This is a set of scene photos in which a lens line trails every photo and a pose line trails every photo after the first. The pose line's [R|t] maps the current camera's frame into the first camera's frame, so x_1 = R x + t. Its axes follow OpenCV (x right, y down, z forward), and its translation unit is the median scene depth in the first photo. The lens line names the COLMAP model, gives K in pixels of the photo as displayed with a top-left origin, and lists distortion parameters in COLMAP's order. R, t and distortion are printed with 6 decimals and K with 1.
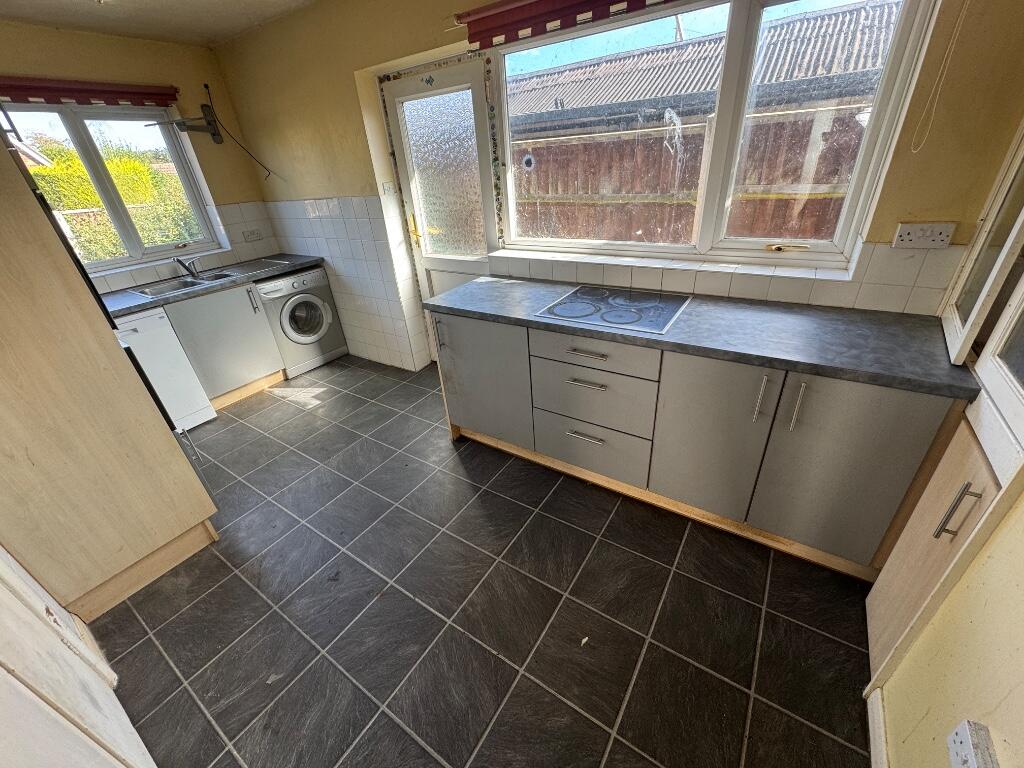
lens RADIAL K [[407.9, 0, 513.3], [0, 407.9, 383.9], [0, 0, 1]] dist [-0.004698, 0.000173]
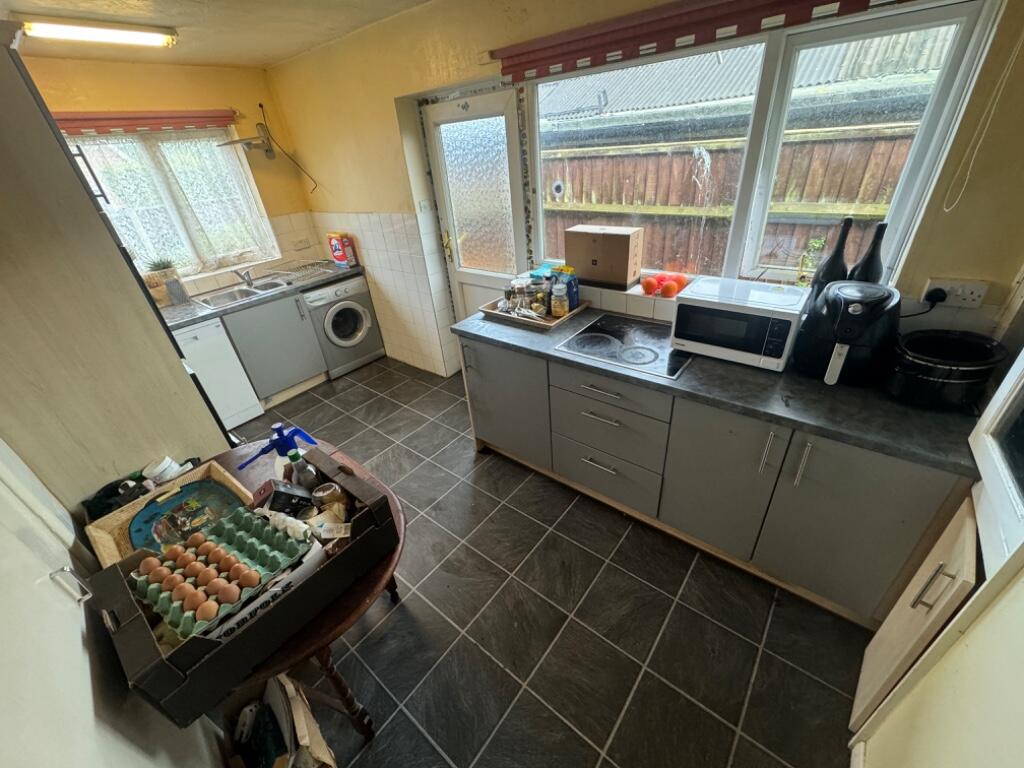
lens RADIAL K [[407.9, 0, 514.4], [0, 407.9, 380.2], [0, 0, 1]] dist [-0.004698, 0.000173]
pose [[0.995569, 0.038019, -0.086009, 0.040598], [-0.034622, 0.998573, 0.040651, -0.118656], [0.087432, -0.037493, 0.995465, -0.049820]]
